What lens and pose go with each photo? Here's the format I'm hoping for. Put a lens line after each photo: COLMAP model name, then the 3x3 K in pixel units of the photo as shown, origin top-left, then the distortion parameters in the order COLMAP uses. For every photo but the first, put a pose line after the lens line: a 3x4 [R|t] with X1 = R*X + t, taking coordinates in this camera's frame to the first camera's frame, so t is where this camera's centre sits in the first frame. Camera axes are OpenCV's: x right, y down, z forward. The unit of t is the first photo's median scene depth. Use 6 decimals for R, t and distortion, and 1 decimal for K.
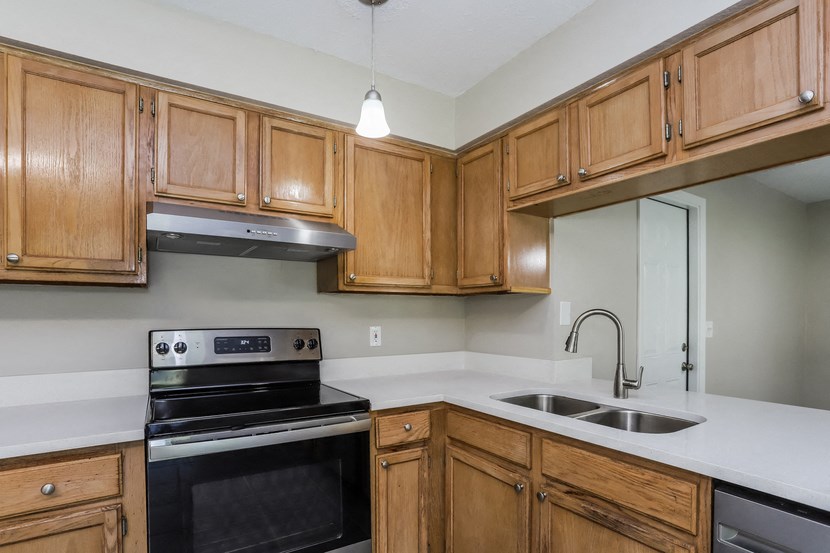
lens RADIAL K [[420.6, 0, 414.4], [0, 420.6, 320.9], [0, 0, 1]] dist [-0.034266, 0.000424]
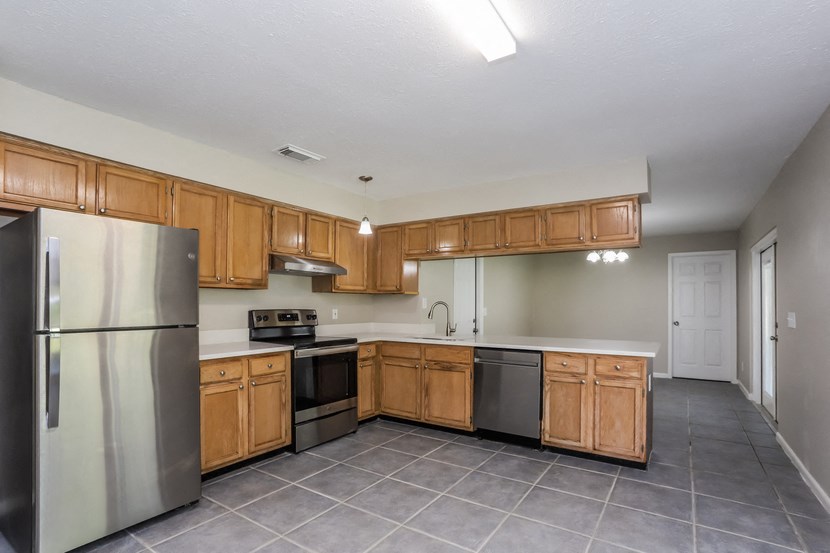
lens RADIAL K [[402.7, 0, 415.7], [0, 402.7, 309.9], [0, 0, 1]] dist [0.001722, 0.000287]
pose [[0.917436, 0.000680, 0.397883, -0.656202], [-0.000372, 1.000000, -0.000852, 0.023089], [-0.397883, 0.000633, 0.917436, -1.157717]]
